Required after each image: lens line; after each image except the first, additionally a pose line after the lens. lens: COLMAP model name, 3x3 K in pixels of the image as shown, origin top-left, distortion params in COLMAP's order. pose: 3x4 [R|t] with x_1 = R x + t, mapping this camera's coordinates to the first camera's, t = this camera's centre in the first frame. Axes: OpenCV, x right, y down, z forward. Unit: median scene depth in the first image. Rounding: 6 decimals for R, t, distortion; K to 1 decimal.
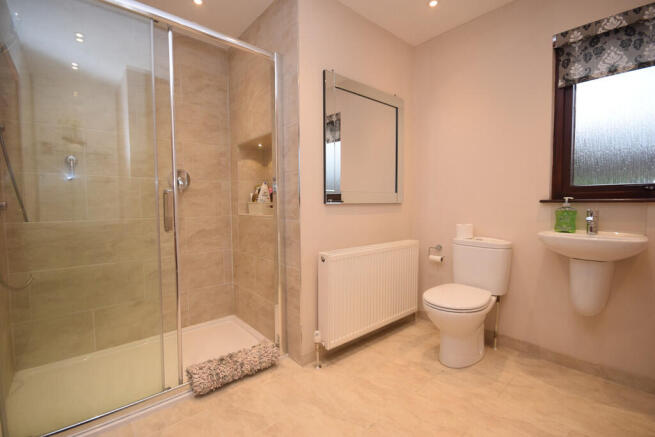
lens RADIAL K [[303.2, 0, 323.4], [0, 303.2, 218.5], [0, 0, 1]] dist [-0.000260, -0.002657]
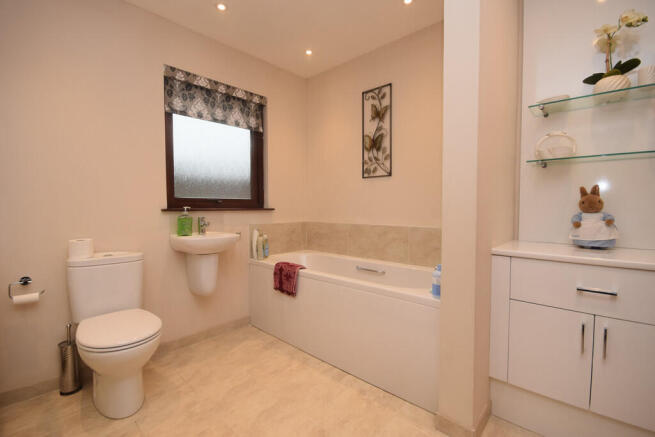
lens RADIAL K [[303.2, 0, 322.9], [0, 303.2, 219.0], [0, 0, 1]] dist [-0.000260, -0.002657]
pose [[-0.132667, -0.034379, 0.990564, -0.482254], [0.053135, 0.997714, 0.041744, -0.043761], [-0.989735, 0.058171, -0.130537, 0.620369]]
